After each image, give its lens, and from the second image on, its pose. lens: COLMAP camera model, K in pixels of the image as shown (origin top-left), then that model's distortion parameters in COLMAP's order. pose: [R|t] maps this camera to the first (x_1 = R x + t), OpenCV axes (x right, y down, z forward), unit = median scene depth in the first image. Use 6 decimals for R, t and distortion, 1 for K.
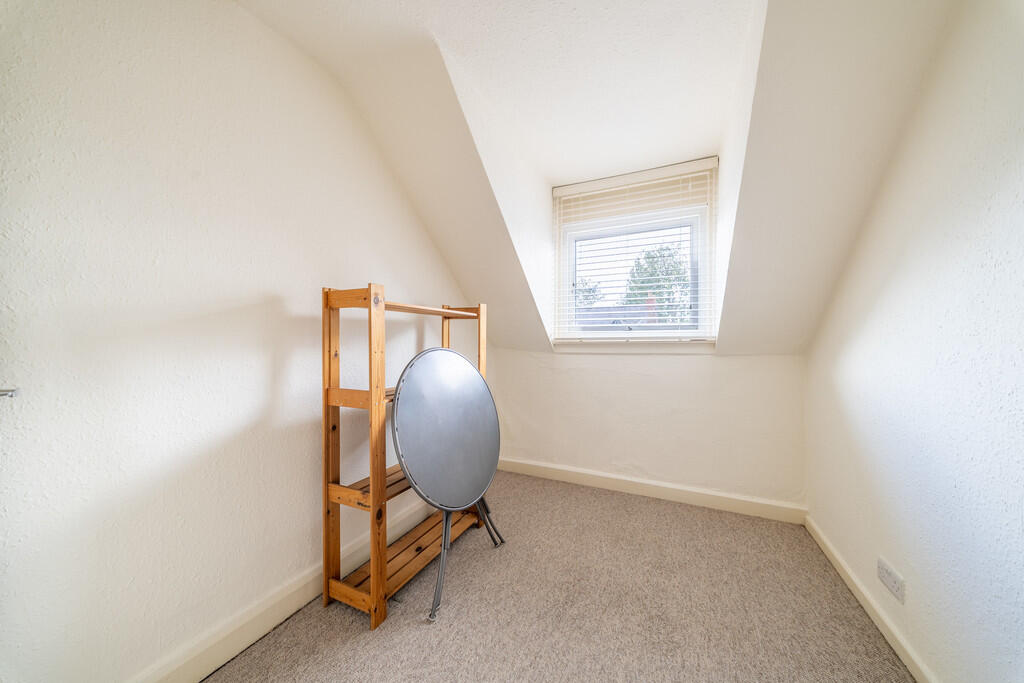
lens RADIAL K [[348.7, 0, 509.6], [0, 348.7, 341.7], [0, 0, 1]] dist [0.000433, -0.000010]
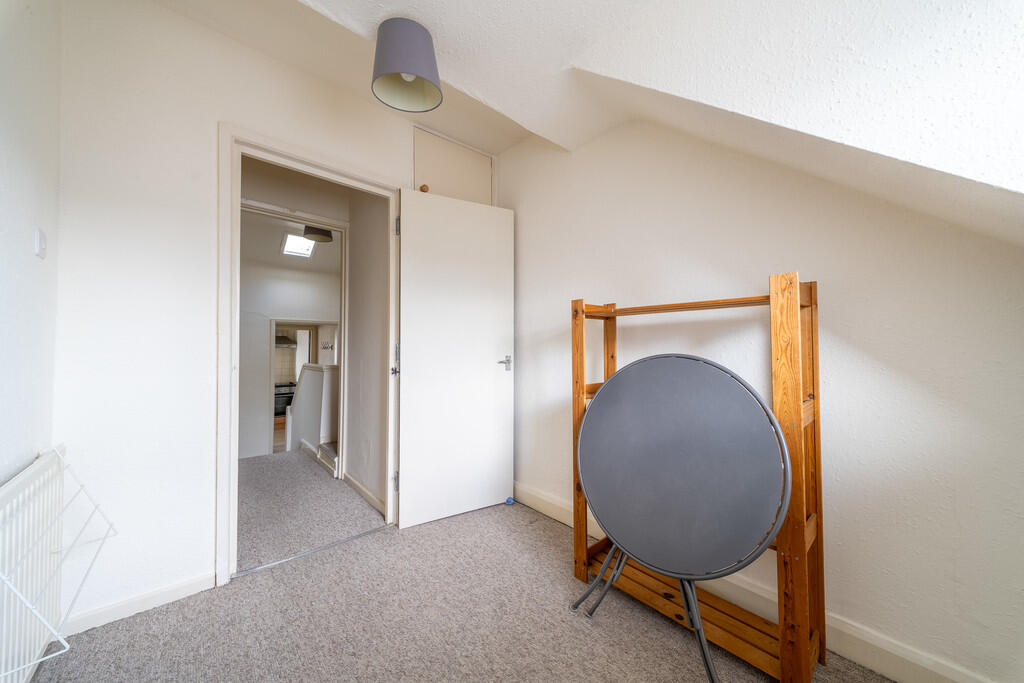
lens RADIAL K [[348.7, 0, 509.6], [0, 348.7, 341.7], [0, 0, 1]] dist [0.000433, -0.000010]
pose [[-0.389135, -0.010004, -0.921126, 0.842013], [0.005248, 0.999901, -0.013076, 0.001309], [0.921166, -0.009922, -0.389044, 1.254374]]
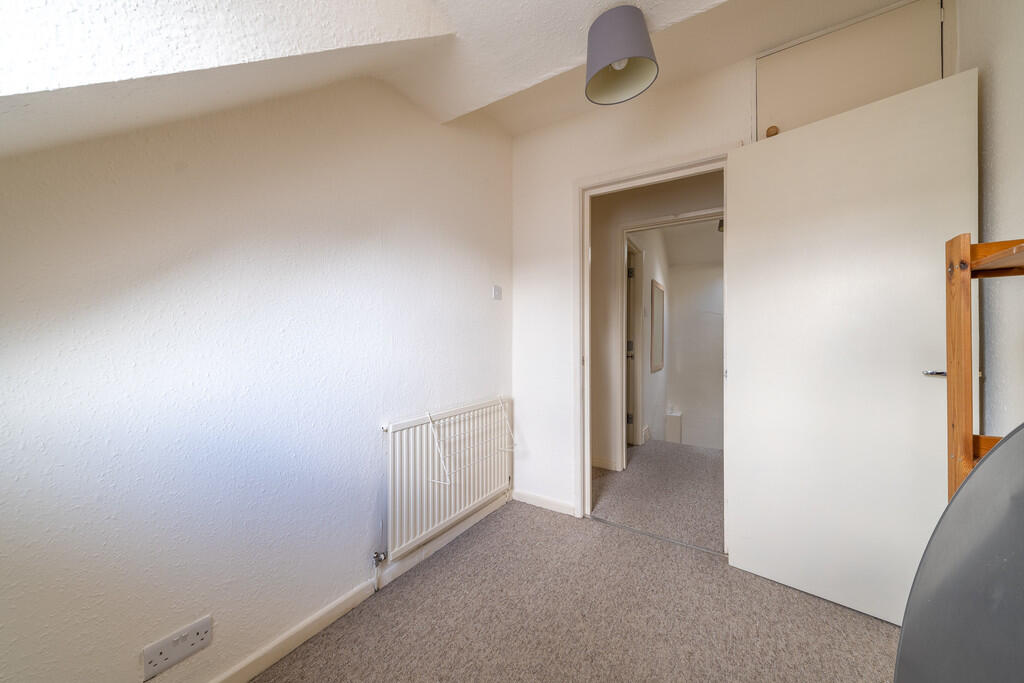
lens RADIAL K [[364.5, 0, 511.8], [0, 364.5, 344.0], [0, 0, 1]] dist [0.000081, -0.000005]
pose [[-0.994759, 0.004954, 0.102132, 0.172723], [0.004380, 0.999973, -0.005846, 0.001916], [-0.102158, -0.005368, -0.994754, 1.668479]]
